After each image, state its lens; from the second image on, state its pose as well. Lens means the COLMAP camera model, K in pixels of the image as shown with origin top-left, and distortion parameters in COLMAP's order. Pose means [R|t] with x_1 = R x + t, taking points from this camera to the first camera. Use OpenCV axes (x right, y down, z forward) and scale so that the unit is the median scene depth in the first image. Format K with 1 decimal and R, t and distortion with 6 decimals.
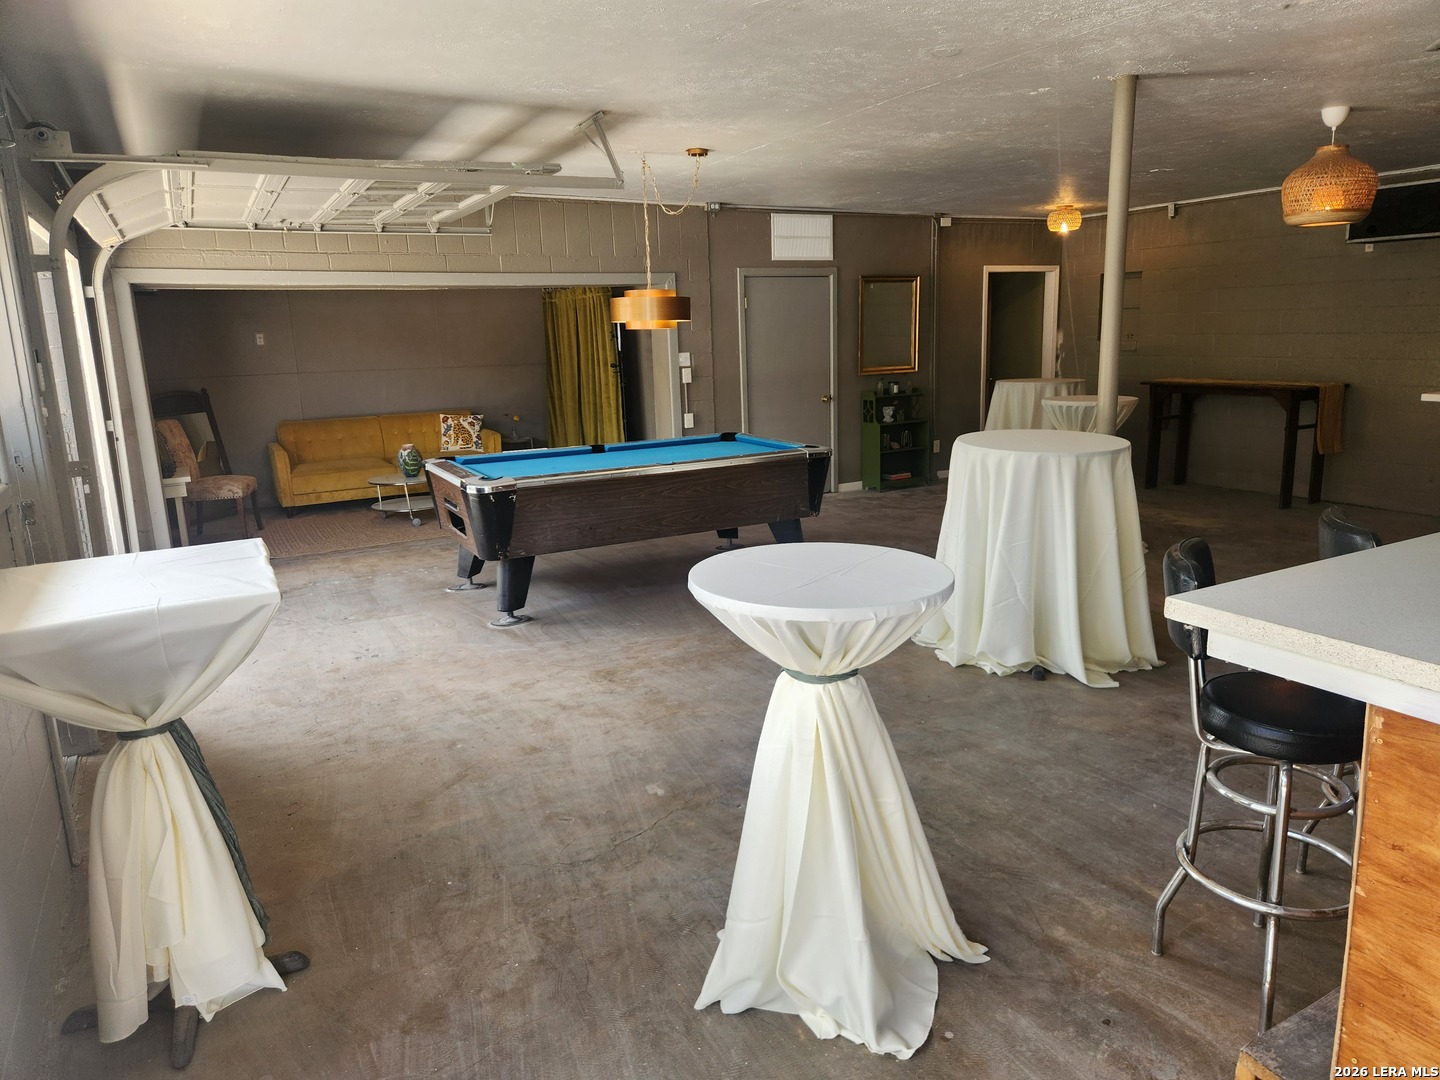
lens RADIAL K [[967.9, 0, 731.0], [0, 967.9, 528.3], [0, 0, 1]] dist [0.070670, -0.062311]
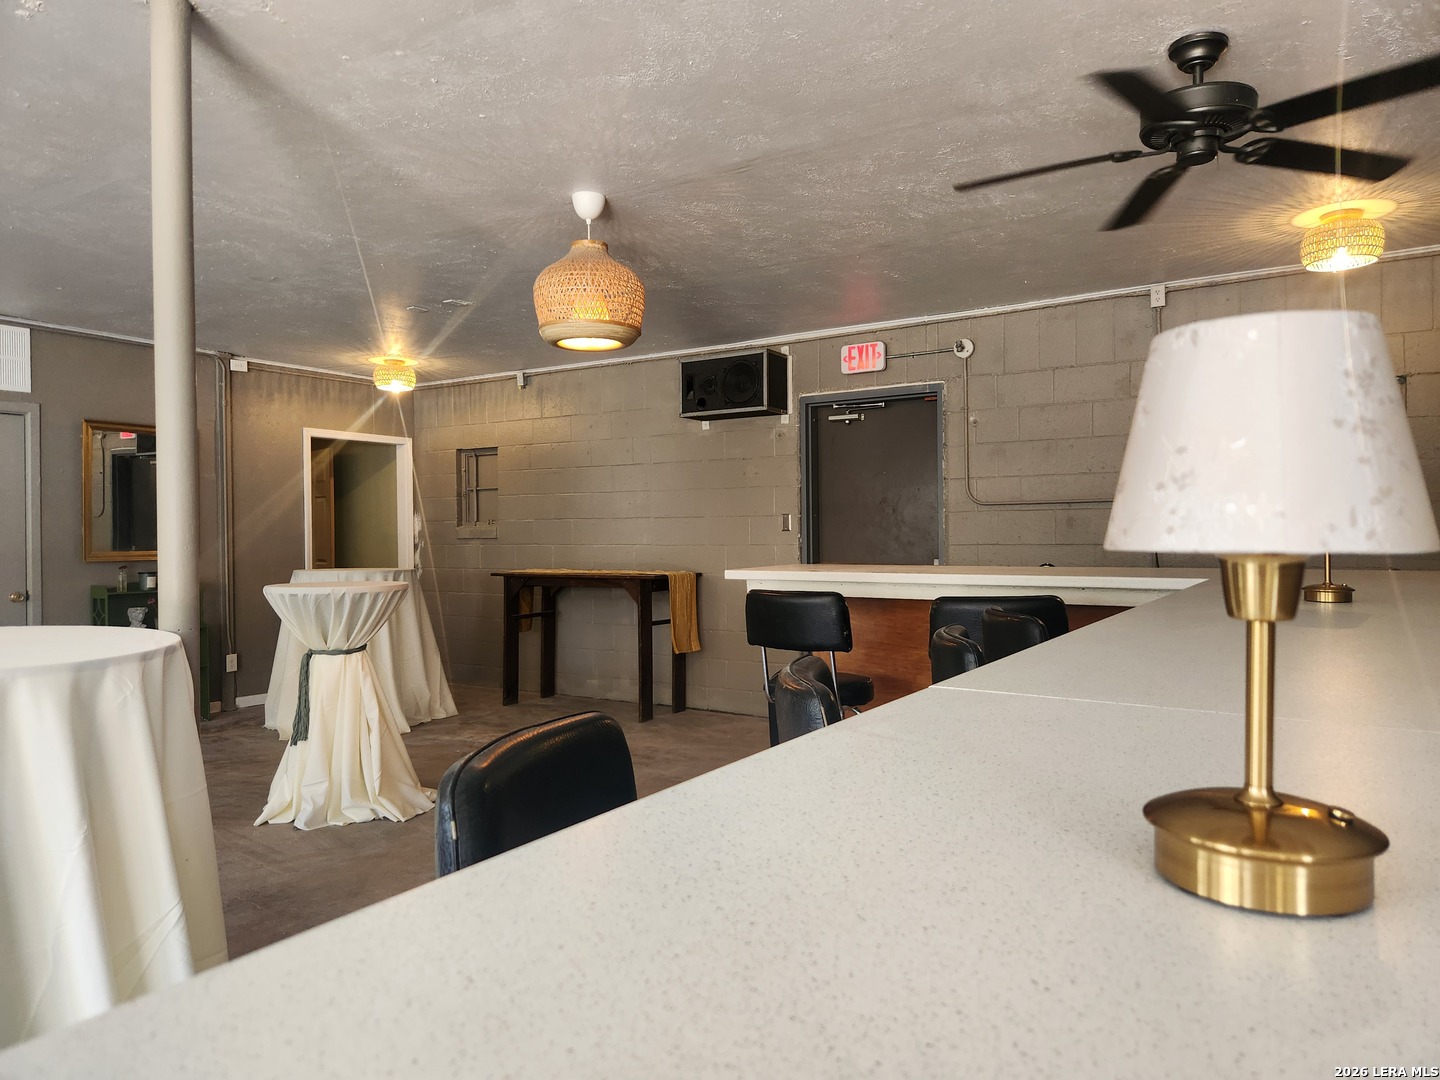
lens RADIAL K [[961.5, 0, 722.6], [0, 961.5, 531.2], [0, 0, 1]] dist [0.076831, -0.066056]
pose [[0.880719, 0.022858, 0.473088, 0.312286], [0.078447, 0.978000, -0.193294, -0.019423], [-0.467098, 0.207350, 0.859550, 0.319843]]
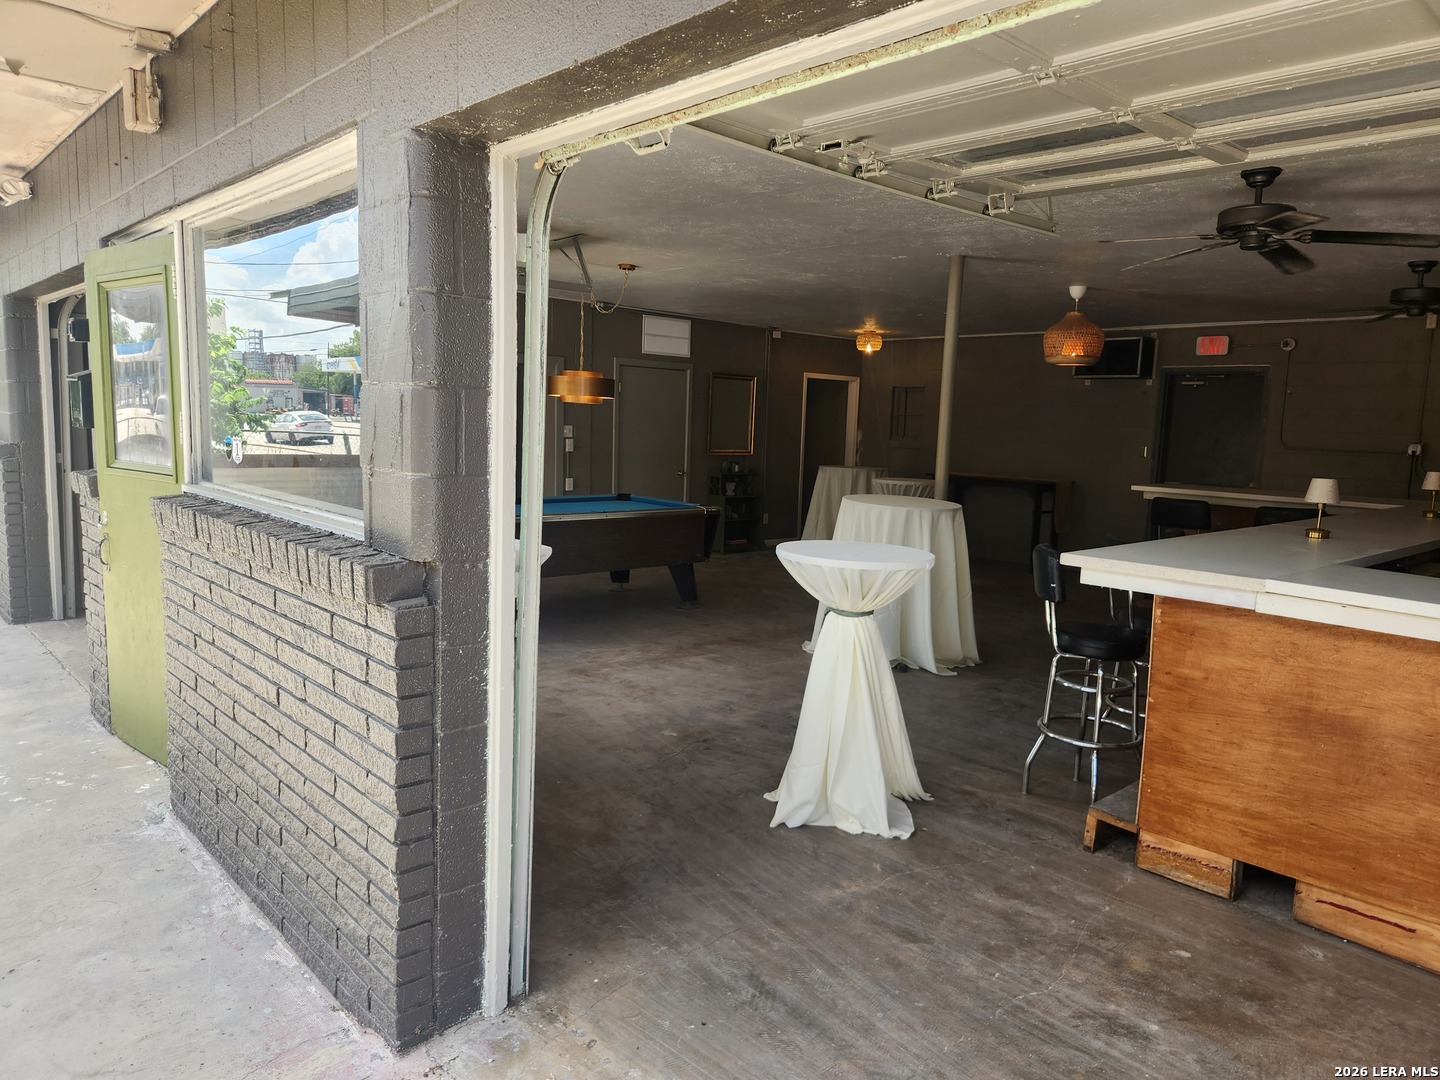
lens RADIAL K [[967.0, 0, 733.2], [0, 967.0, 540.3], [0, 0, 1]] dist [0.082541, -0.075808]
pose [[0.968226, 0.034682, 0.247661, -0.196007], [-0.015257, 0.996684, -0.079926, 0.060961], [-0.249612, 0.073607, 0.965544, -0.209714]]
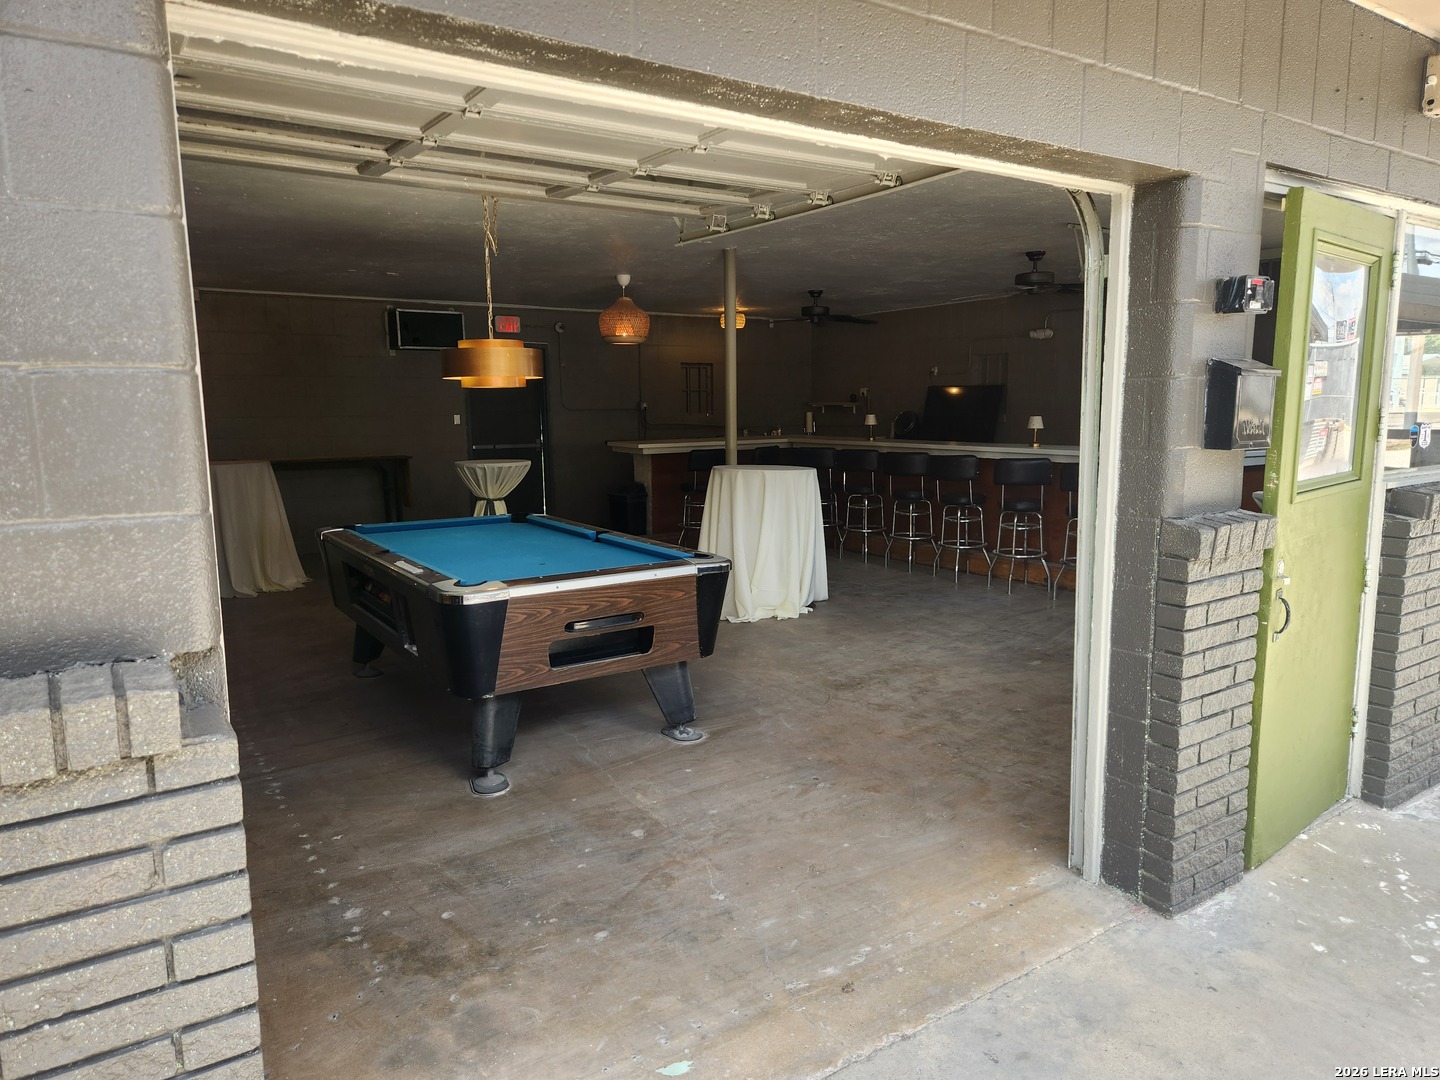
lens RADIAL K [[961.5, 0, 722.6], [0, 961.5, 531.2], [0, 0, 1]] dist [0.076831, -0.066056]
pose [[-0.087007, -0.106203, 0.990530, -0.938517], [0.214930, 0.968883, 0.122762, -0.149592], [-0.972746, 0.223576, -0.061474, 0.904202]]
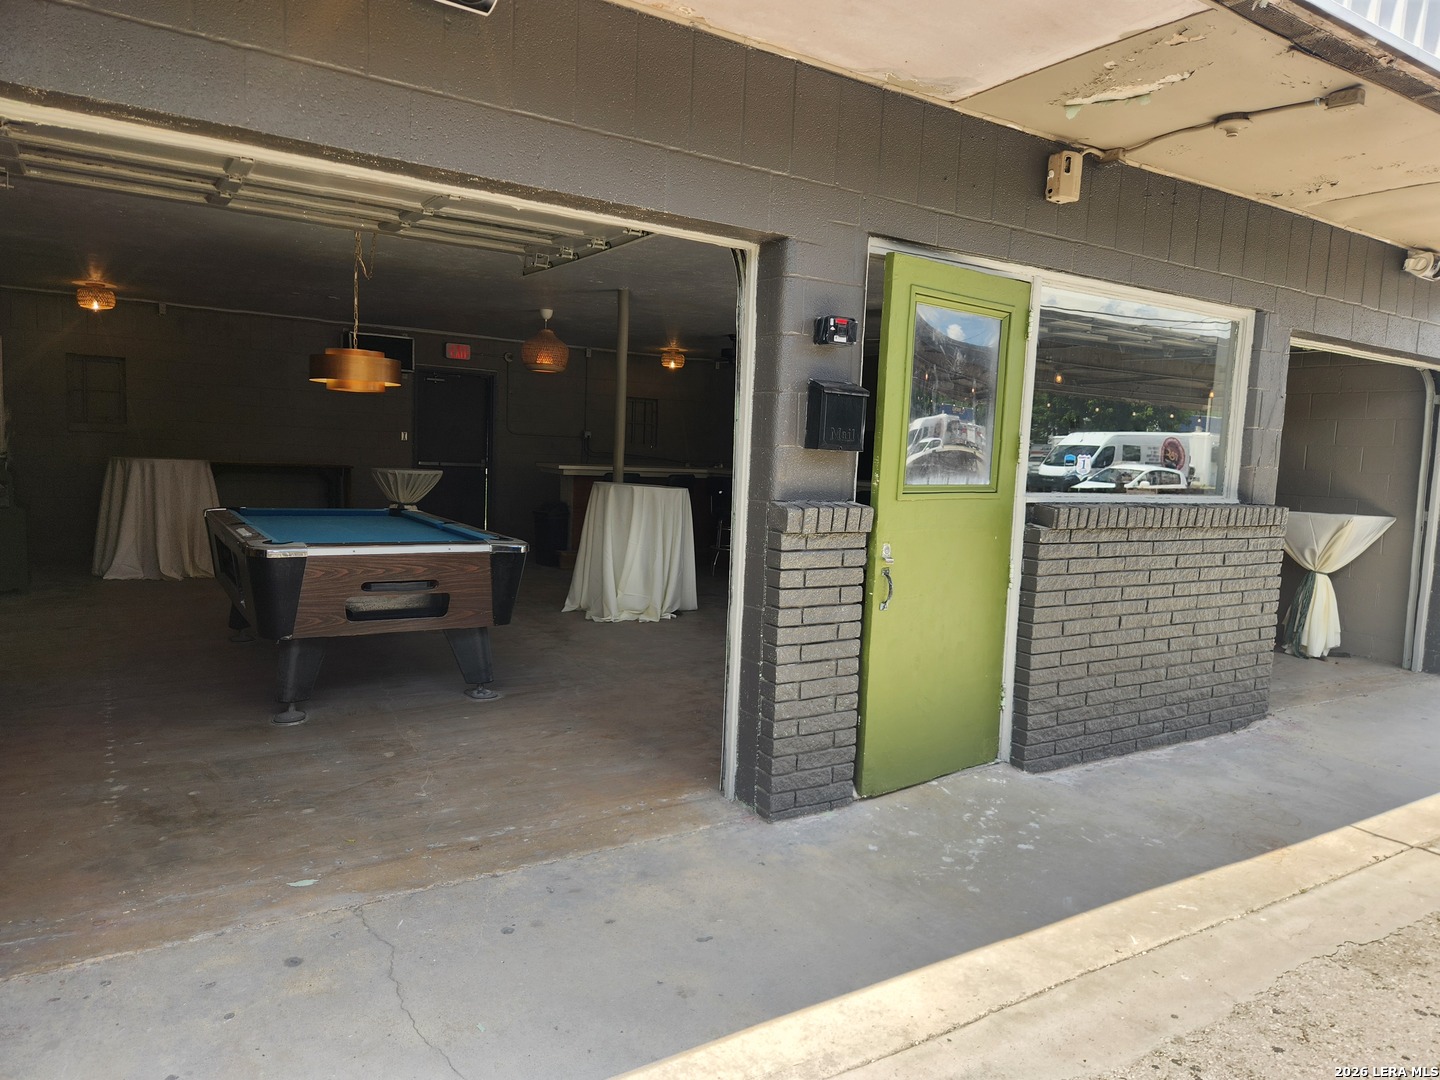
lens RADIAL K [[967.9, 0, 731.0], [0, 967.9, 528.3], [0, 0, 1]] dist [0.070670, -0.062311]
pose [[-0.068202, -0.056427, 0.996074, -1.084698], [0.162480, 0.984442, 0.066894, -0.079512], [-0.984352, 0.166404, -0.057973, 0.729508]]
